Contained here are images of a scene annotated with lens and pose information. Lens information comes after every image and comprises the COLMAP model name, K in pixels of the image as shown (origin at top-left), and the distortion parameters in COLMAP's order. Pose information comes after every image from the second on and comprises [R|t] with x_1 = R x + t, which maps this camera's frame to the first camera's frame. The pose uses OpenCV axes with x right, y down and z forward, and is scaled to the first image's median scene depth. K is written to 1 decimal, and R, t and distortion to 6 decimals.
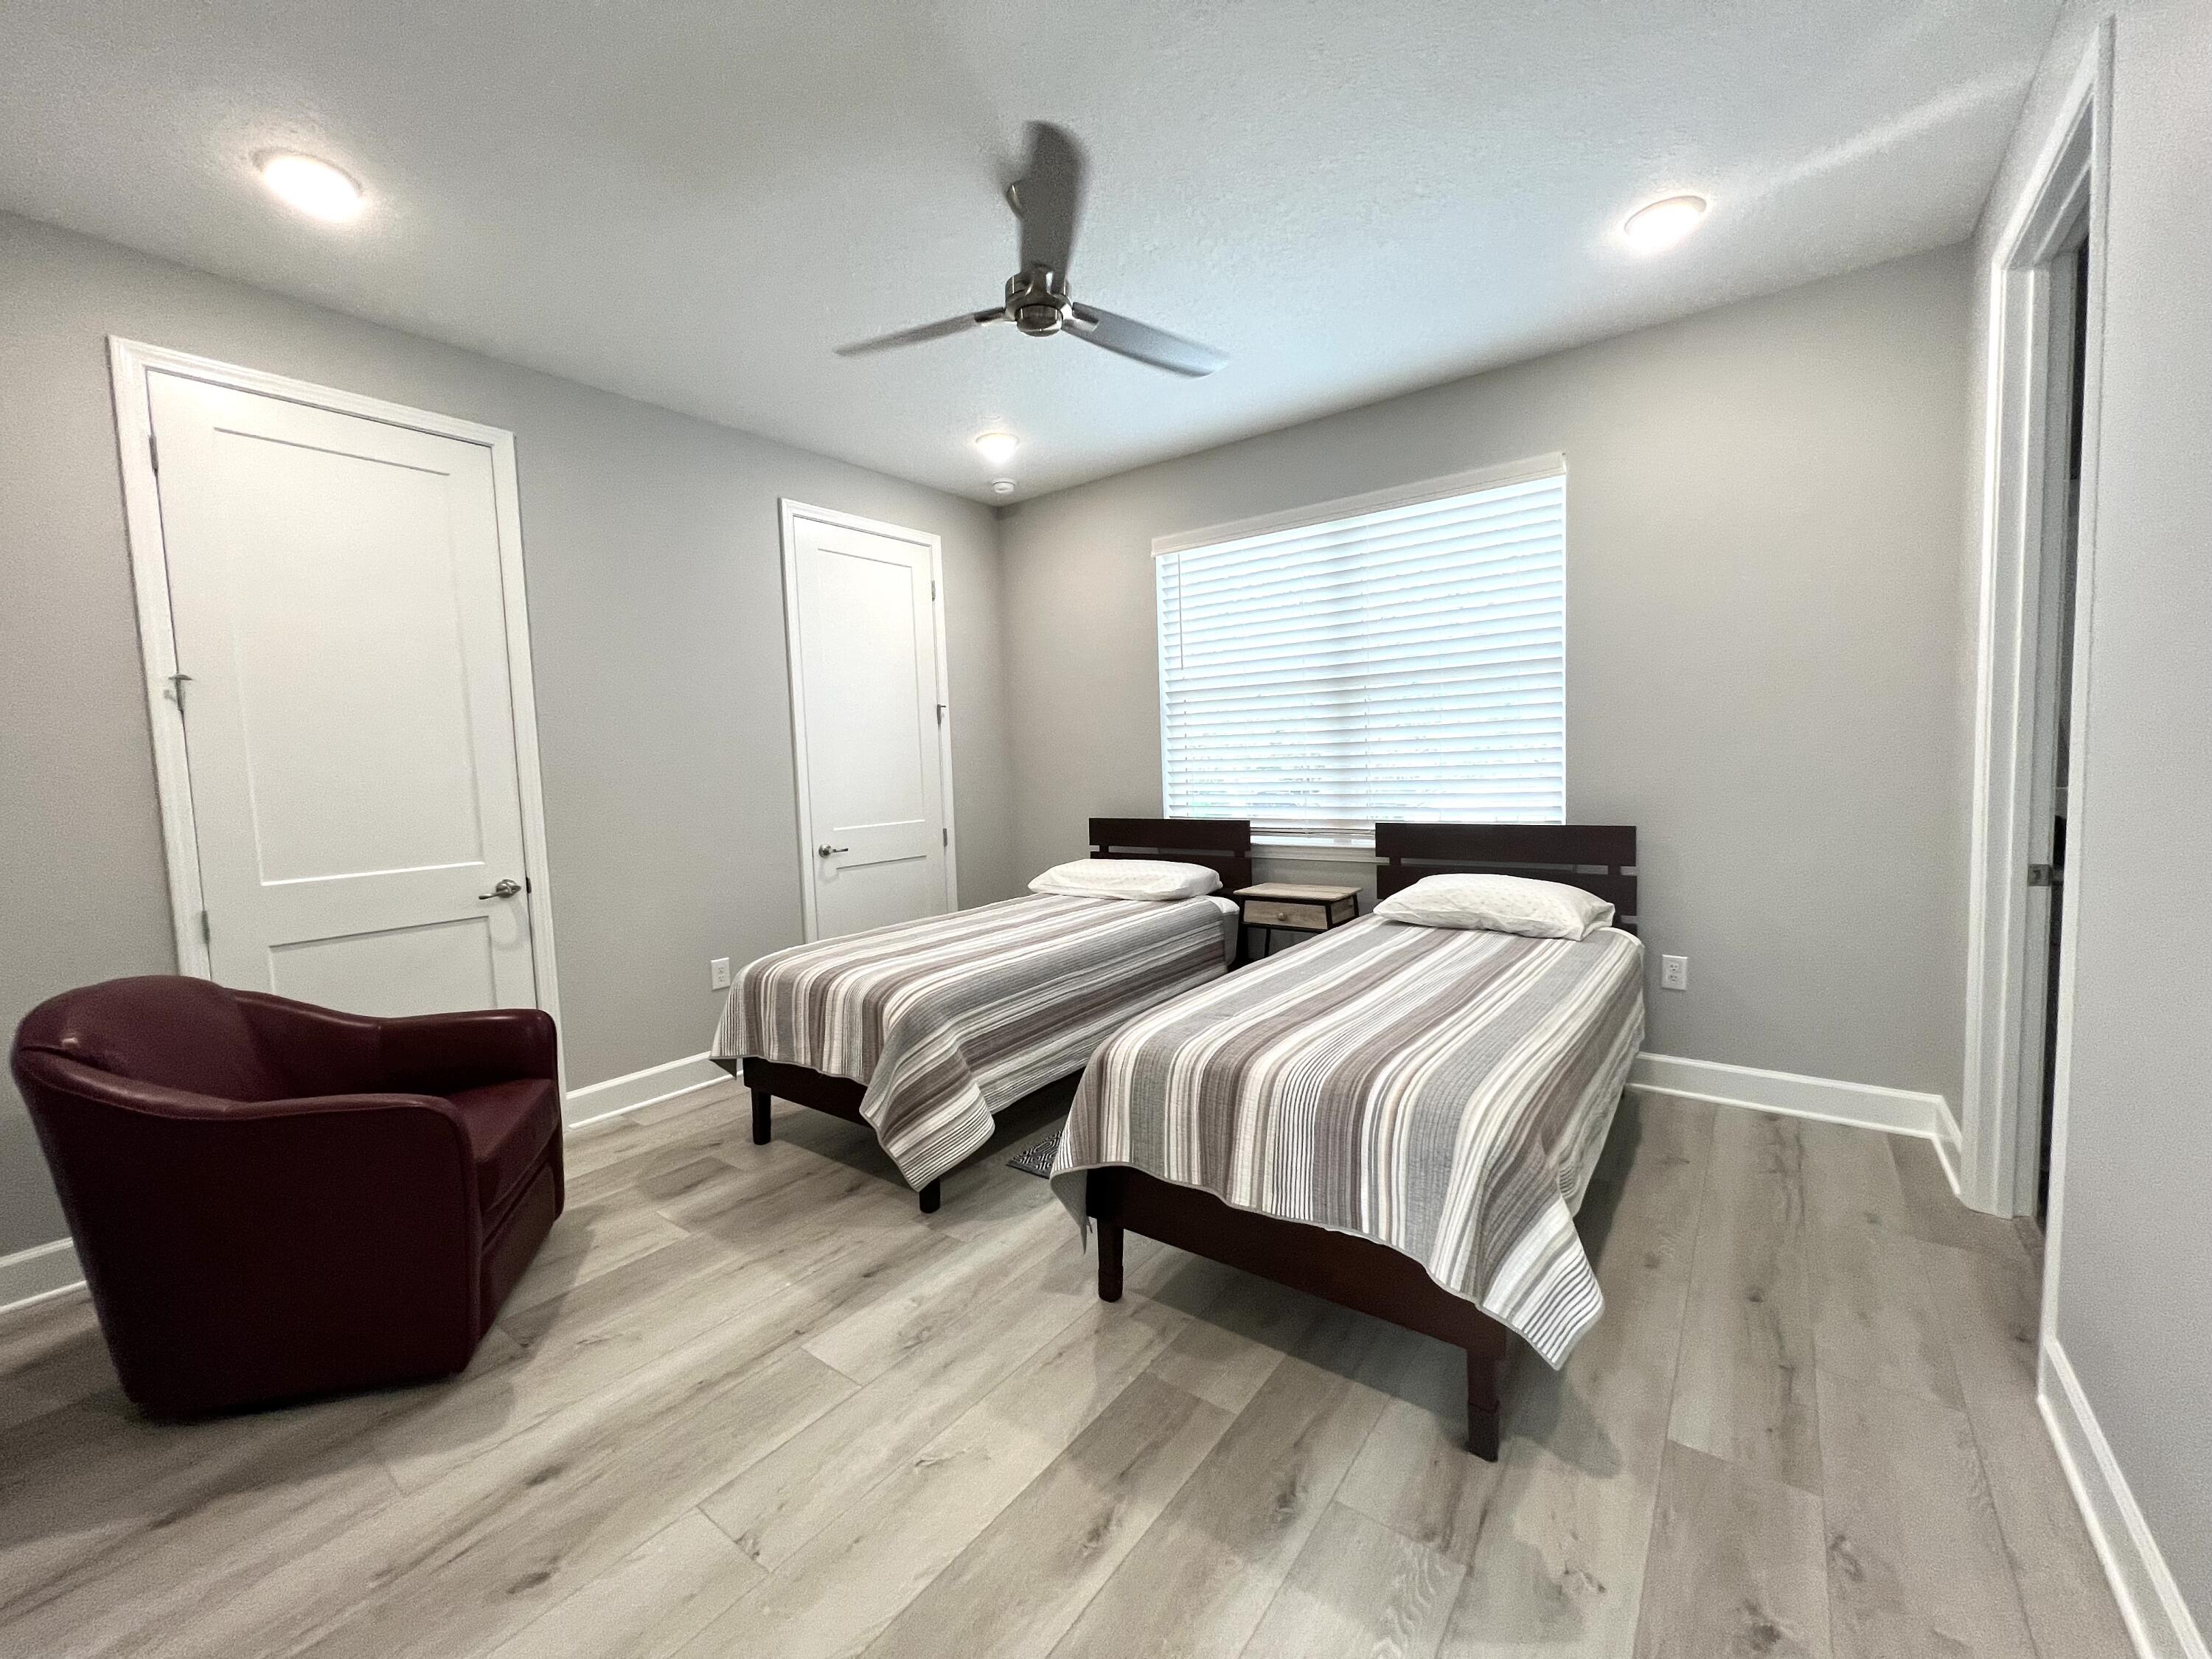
lens RADIAL K [[881.7, 0, 1102.7], [0, 881.7, 824.8], [0, 0, 1]] dist [-0.000351, 0.000248]
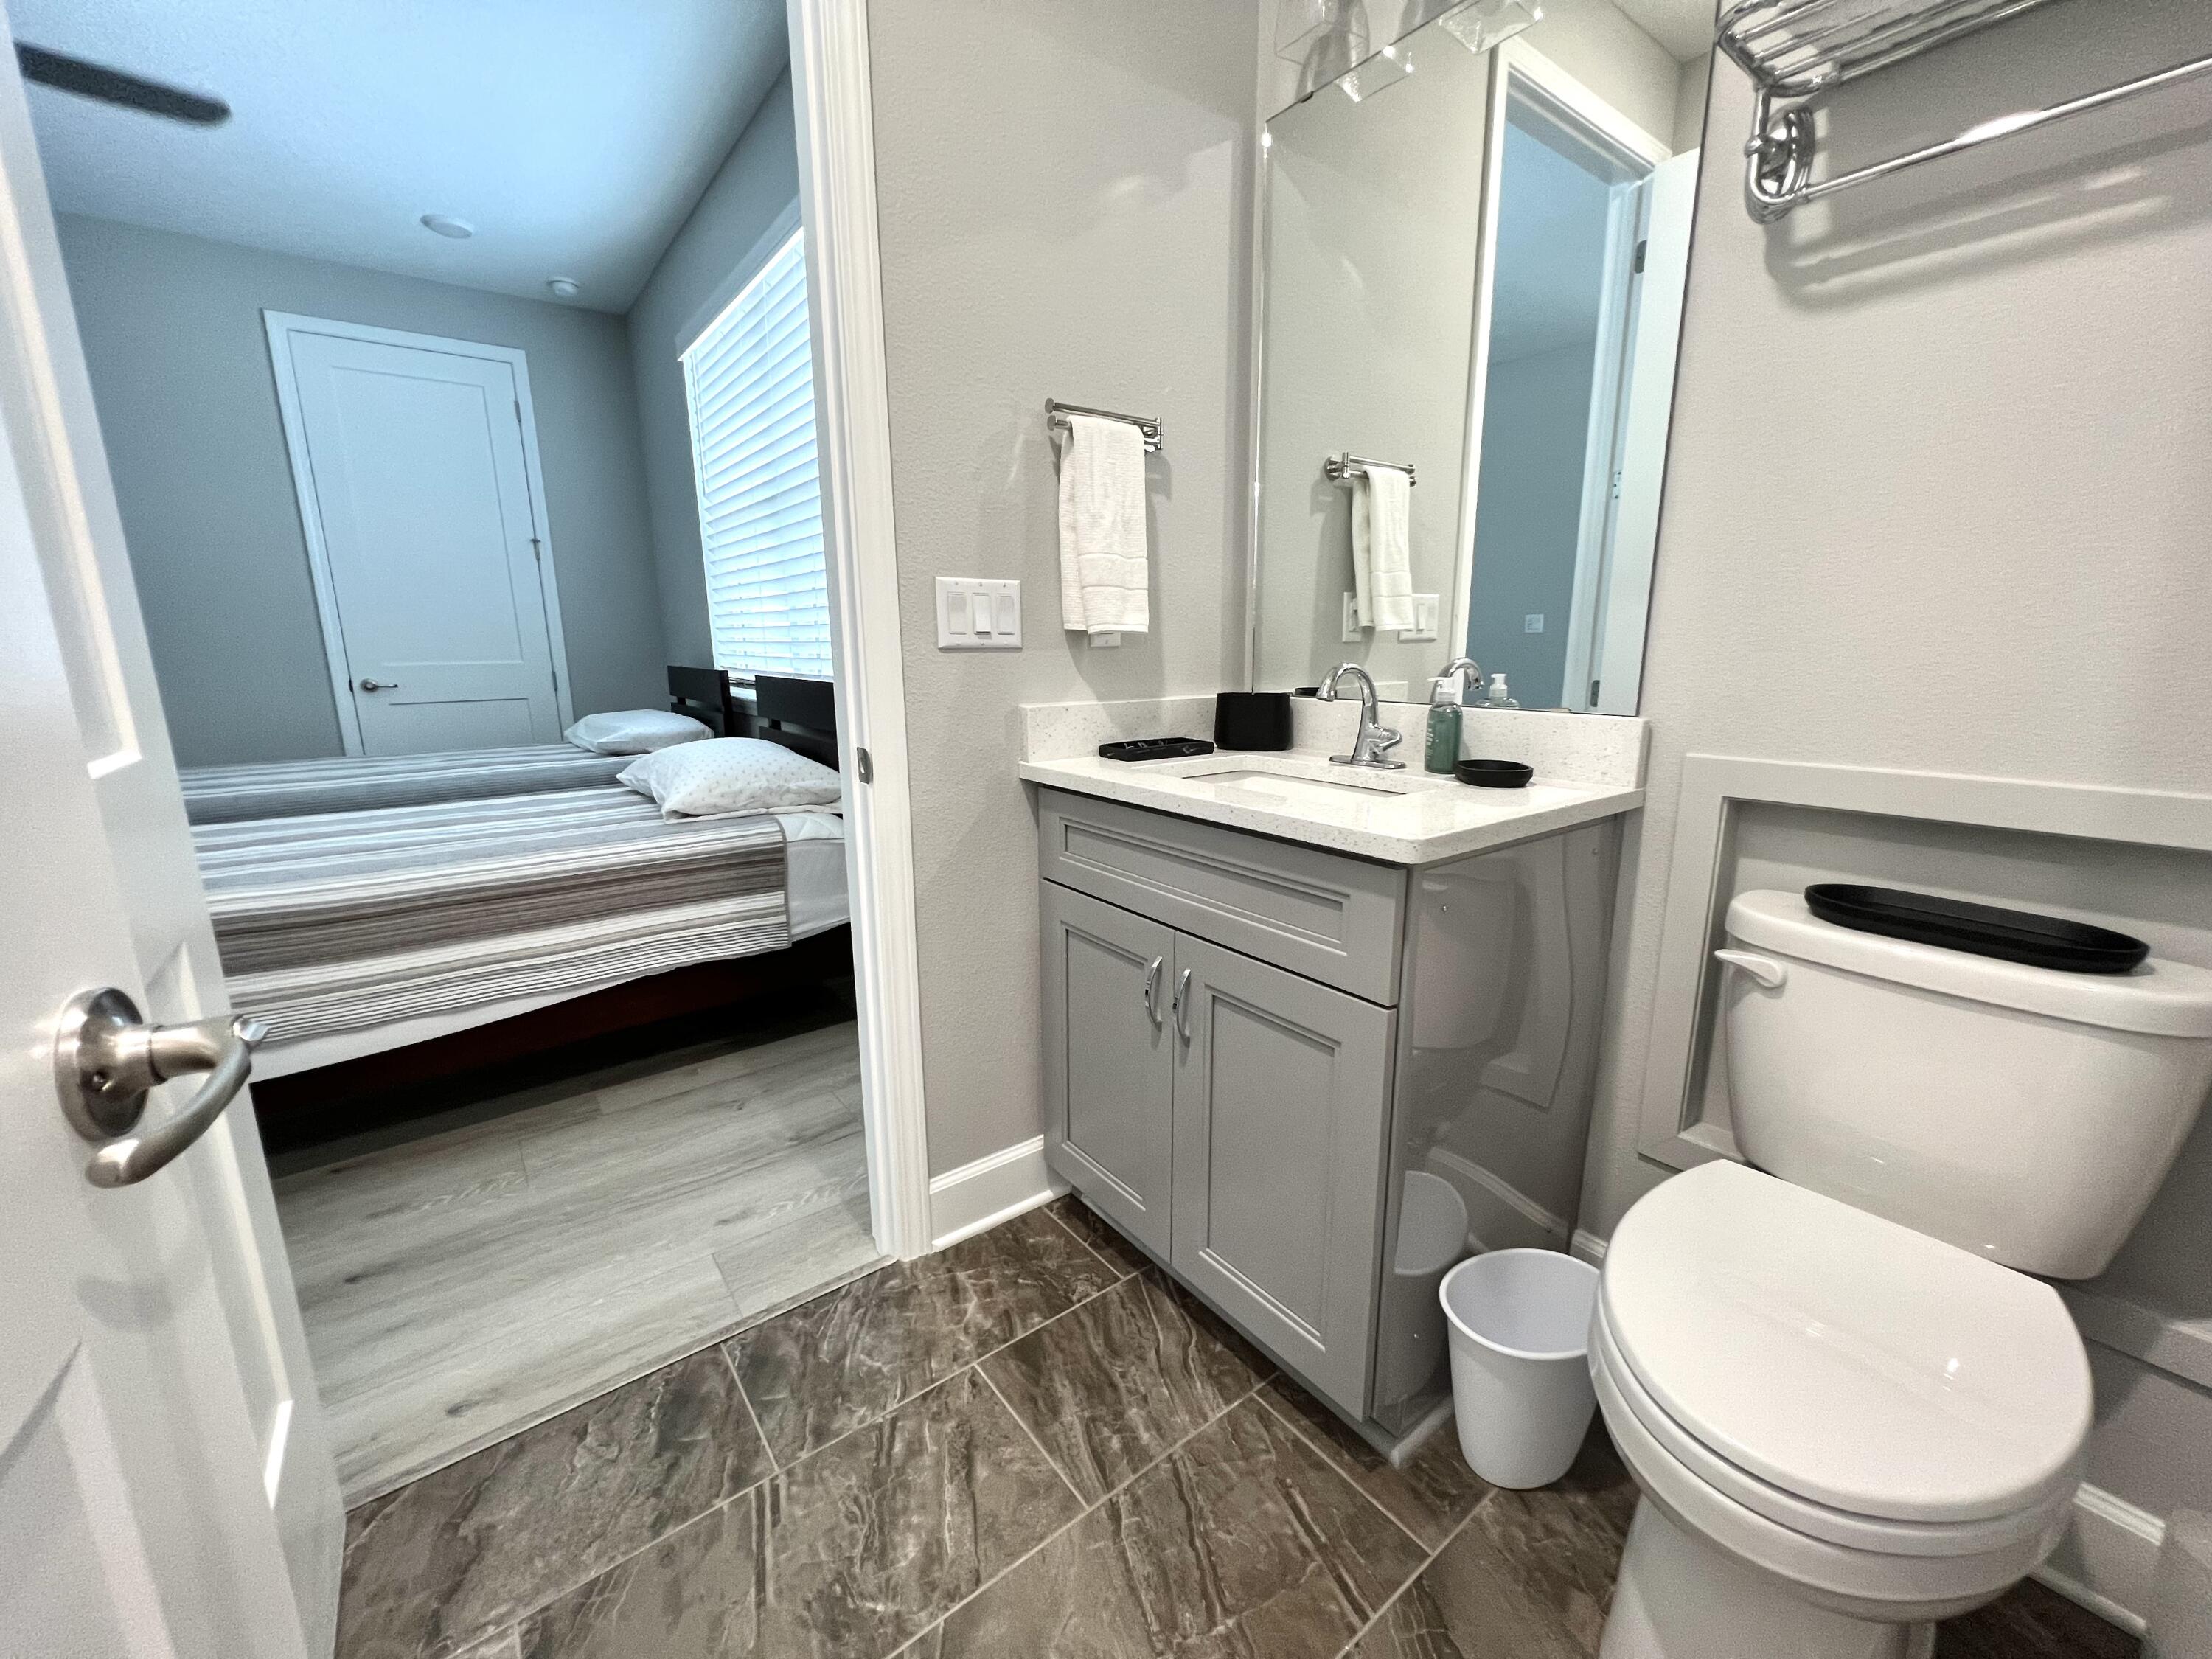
lens RADIAL K [[881.7, 0, 1102.7], [0, 881.7, 824.8], [0, 0, 1]] dist [-0.000351, 0.000248]
pose [[0.962031, 0.082646, -0.260125, 0.759366], [-0.045307, 0.988187, 0.146400, 0.001280], [0.269152, -0.129056, 0.954412, 0.242778]]
